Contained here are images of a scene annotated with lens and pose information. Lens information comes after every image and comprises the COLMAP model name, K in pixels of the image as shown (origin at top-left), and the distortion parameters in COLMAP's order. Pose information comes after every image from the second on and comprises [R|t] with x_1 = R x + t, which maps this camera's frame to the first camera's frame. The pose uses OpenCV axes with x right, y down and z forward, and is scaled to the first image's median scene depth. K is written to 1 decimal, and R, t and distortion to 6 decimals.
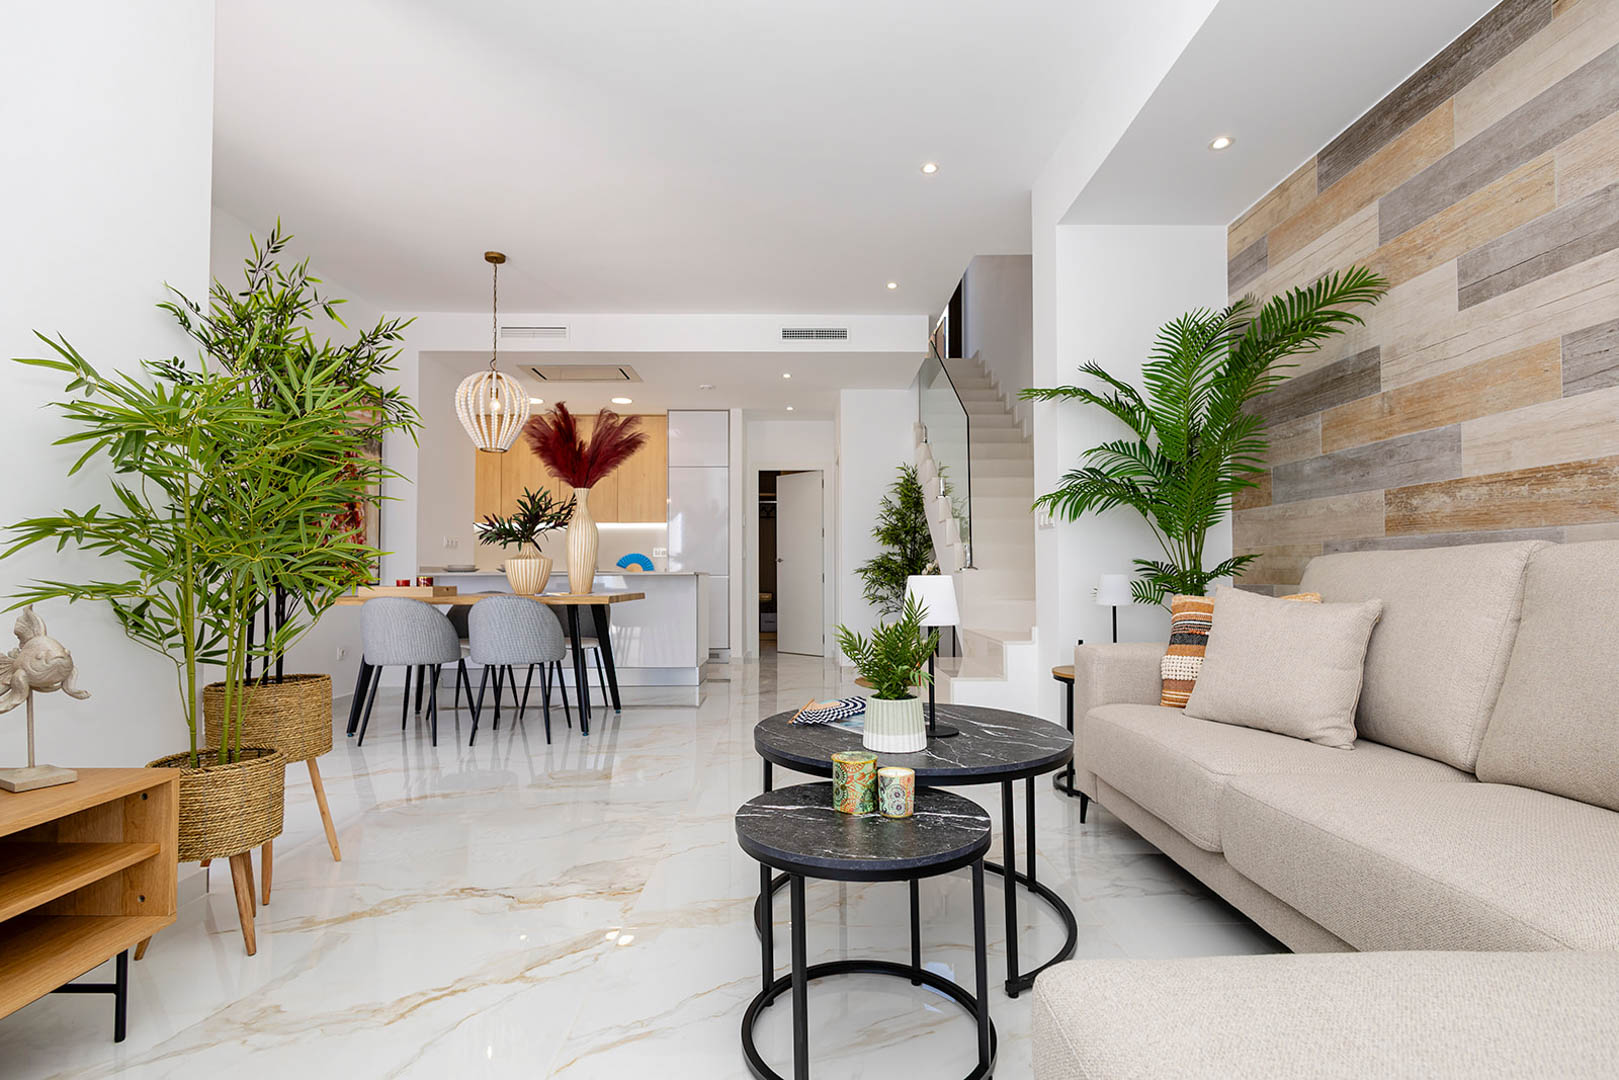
lens RADIAL K [[748.1, 0, 813.5], [0, 748.1, 552.5], [0, 0, 1]] dist [0.011597, -0.002495]
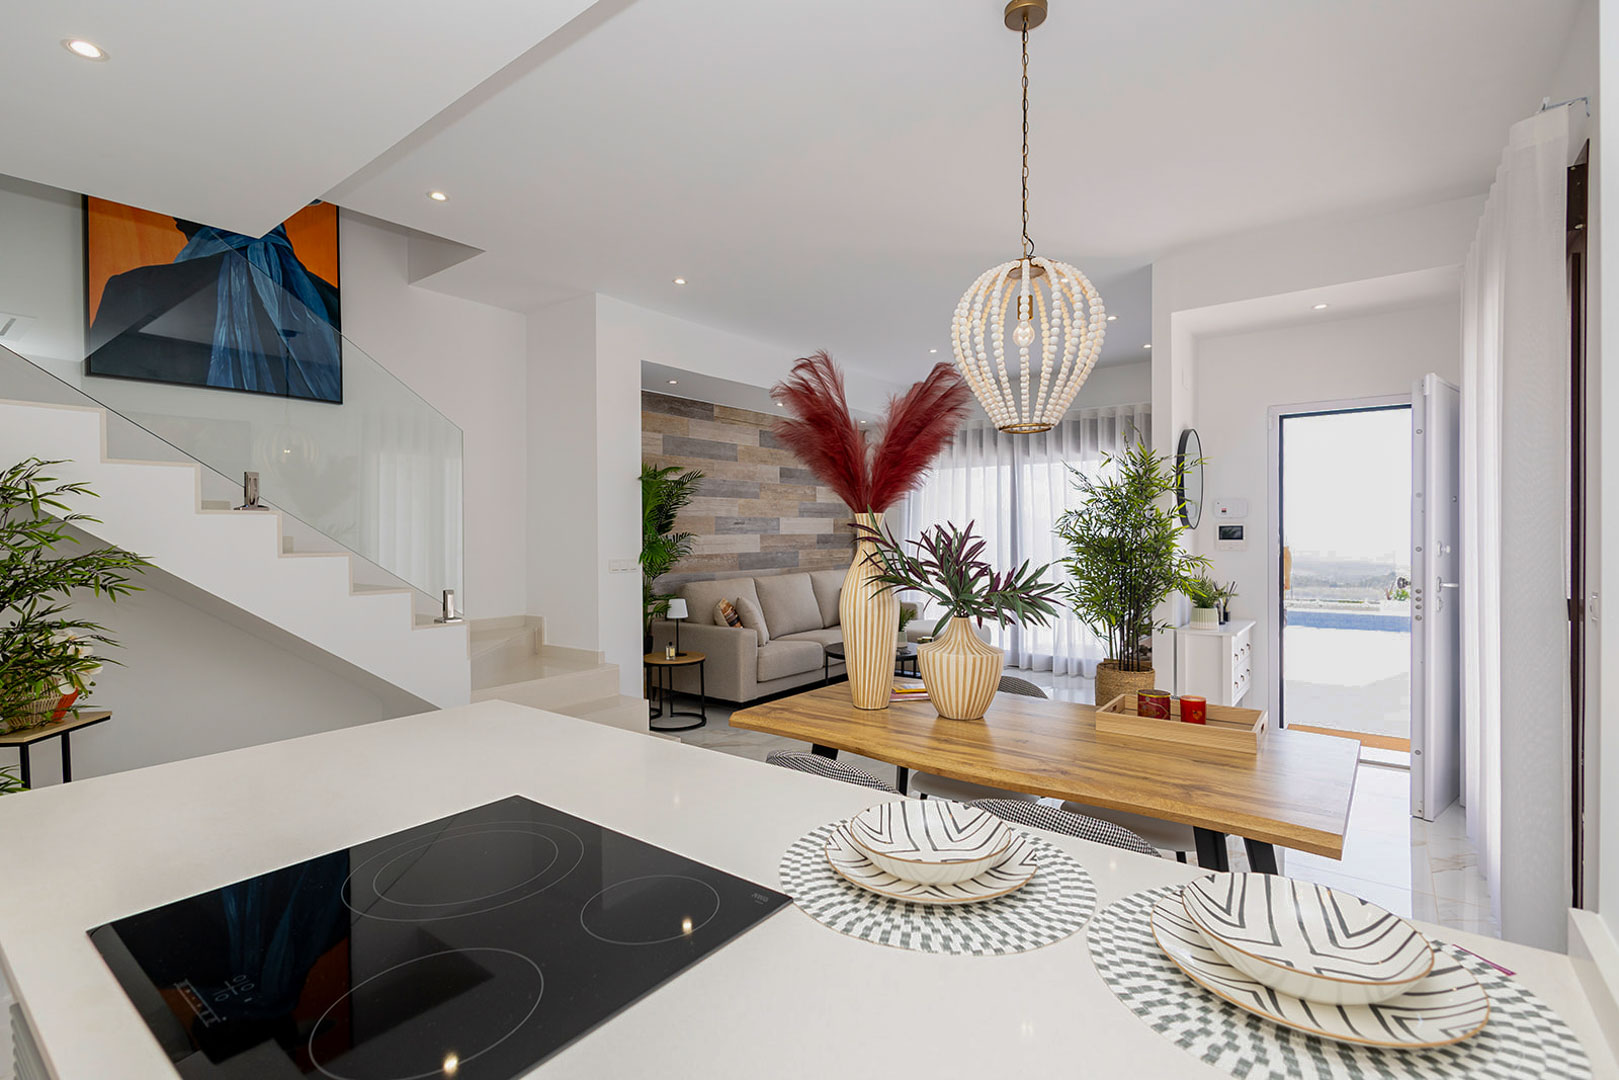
lens RADIAL K [[748.1, 0, 807.3], [0, 748.1, 547.6], [0, 0, 1]] dist [0.011597, -0.002495]
pose [[-0.788533, -0.005110, 0.614971, -1.102472], [-0.009926, 0.999941, -0.004418, -0.104896], [-0.614912, -0.009588, -0.788537, 2.652568]]
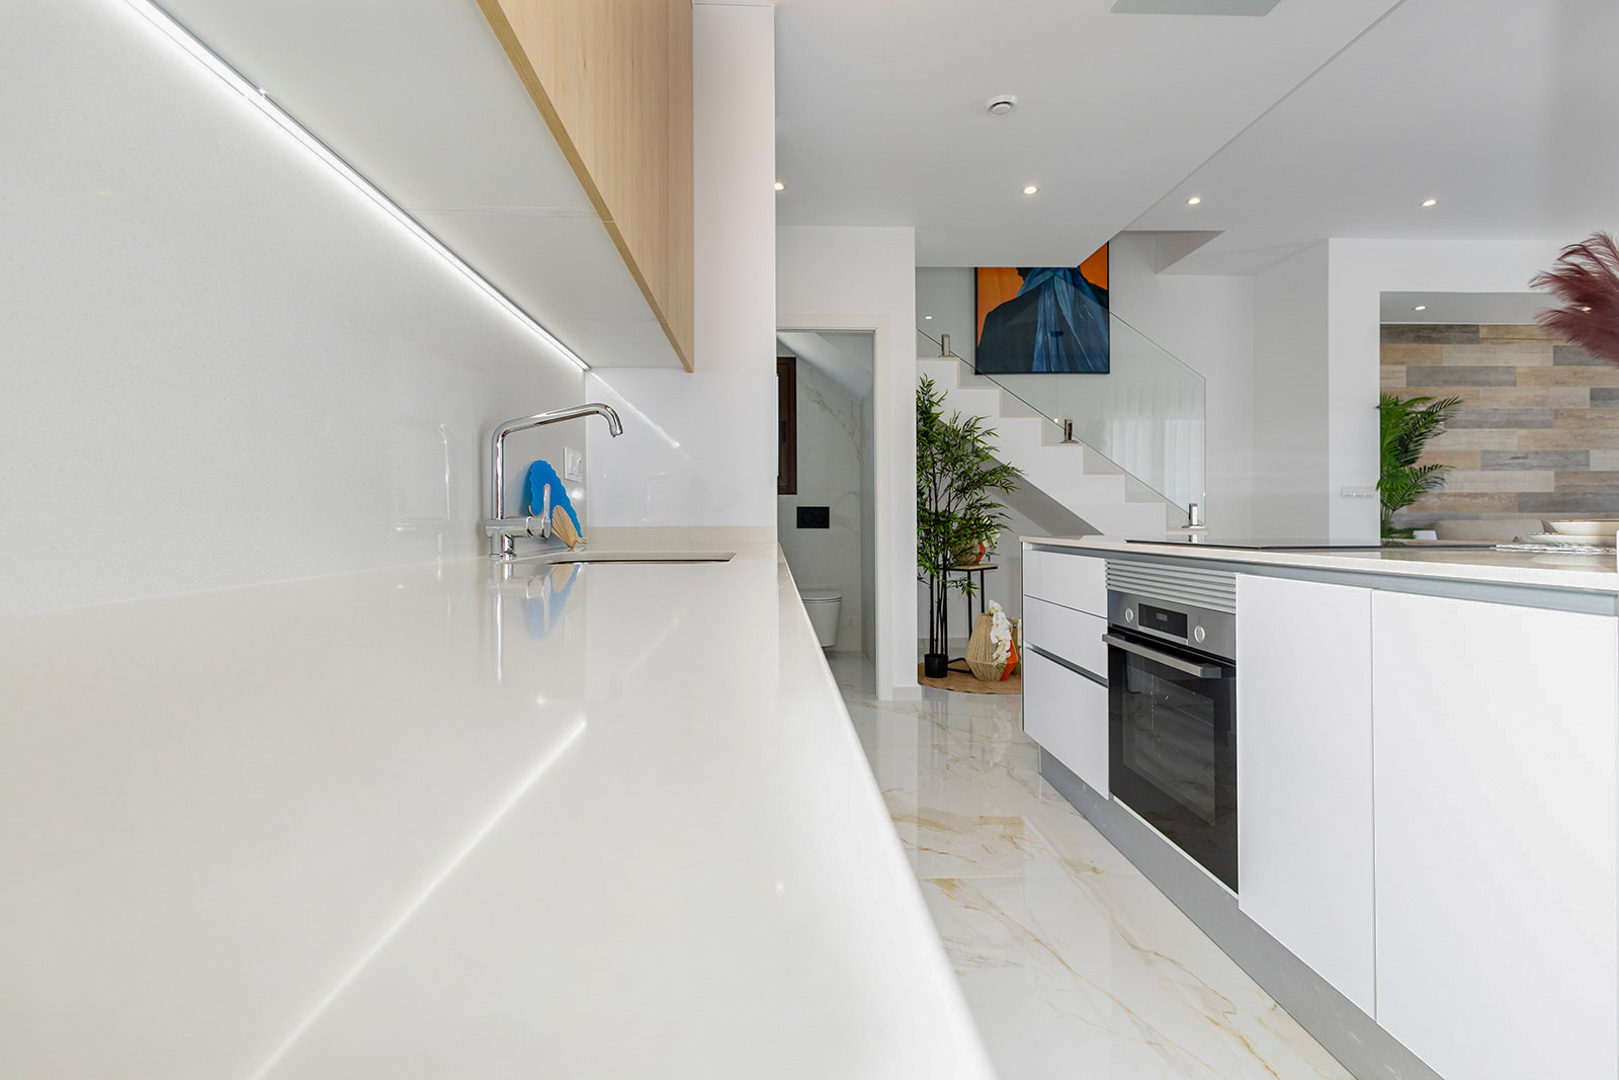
lens RADIAL K [[748.1, 0, 805.3], [0, 748.1, 516.2], [0, 0, 1]] dist [0.011597, -0.002495]
pose [[-0.043569, 0.006534, 0.999029, -1.489598], [-0.024403, 0.999673, -0.007603, 0.052189], [-0.998752, -0.024710, -0.043395, 2.984344]]
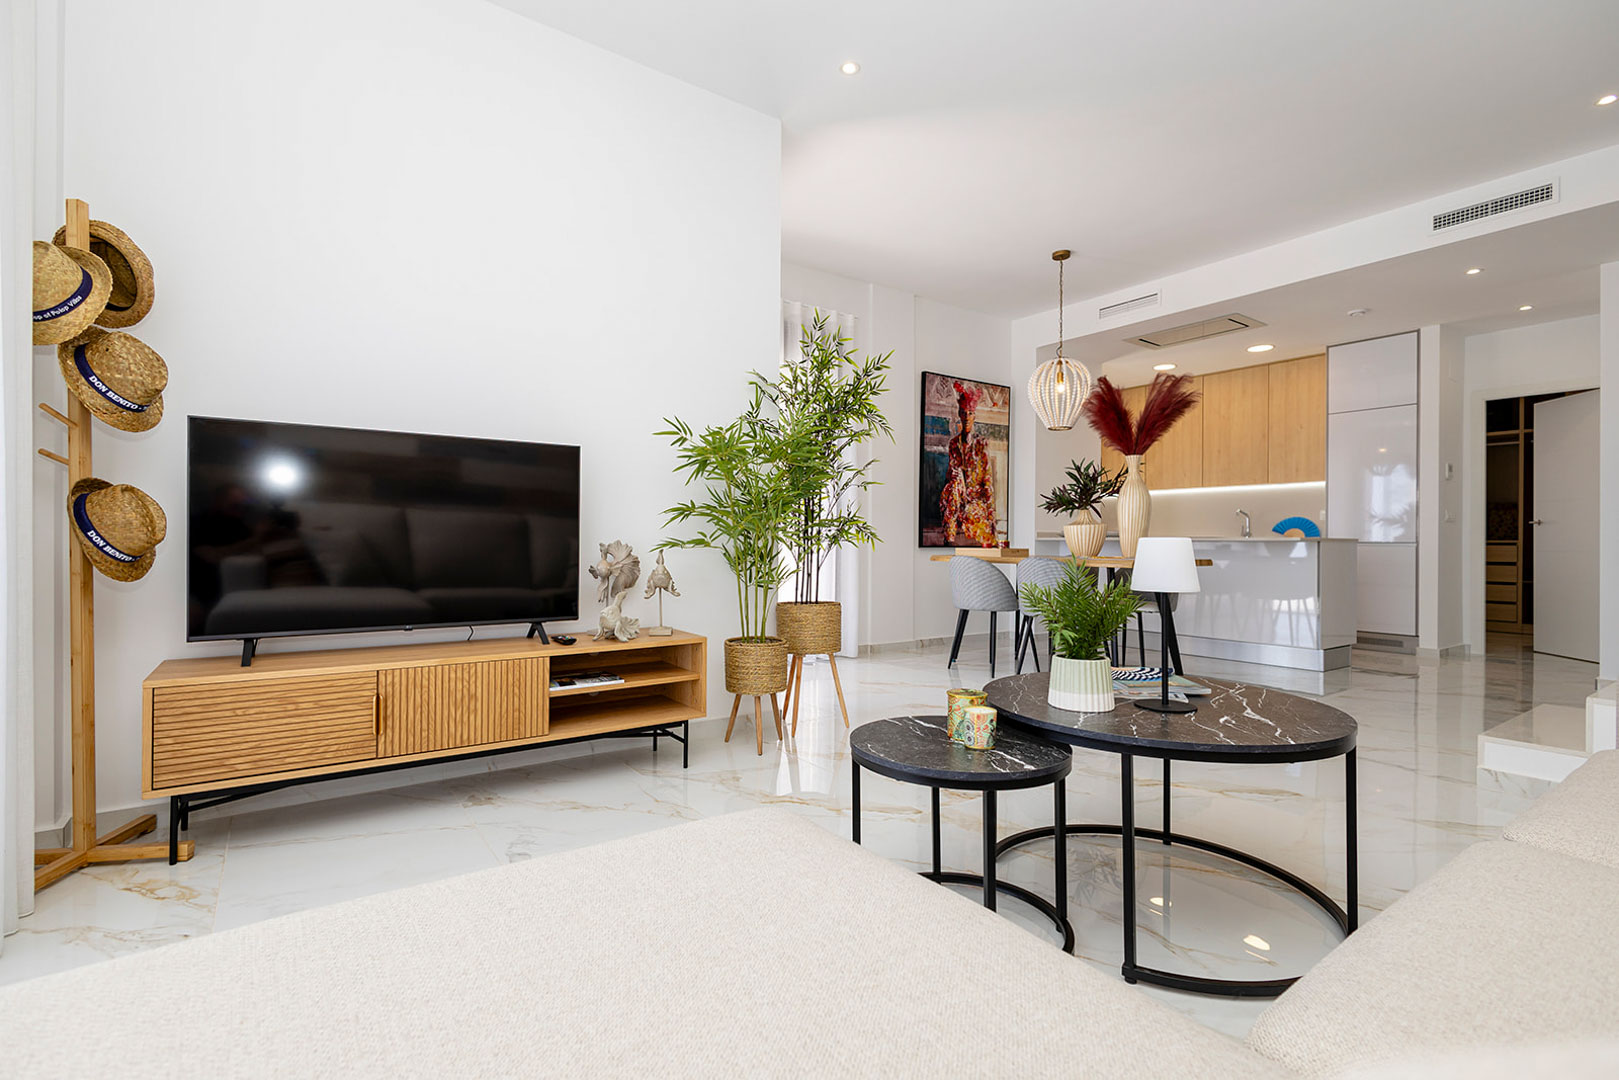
lens RADIAL K [[748.1, 0, 802.8], [0, 748.1, 537.7], [0, 0, 1]] dist [0.011597, -0.002495]
pose [[0.565813, 0.002615, -0.824530, 0.509740], [0.017116, 0.999742, 0.014916, 0.006359], [0.824356, -0.022553, 0.565622, 0.083253]]
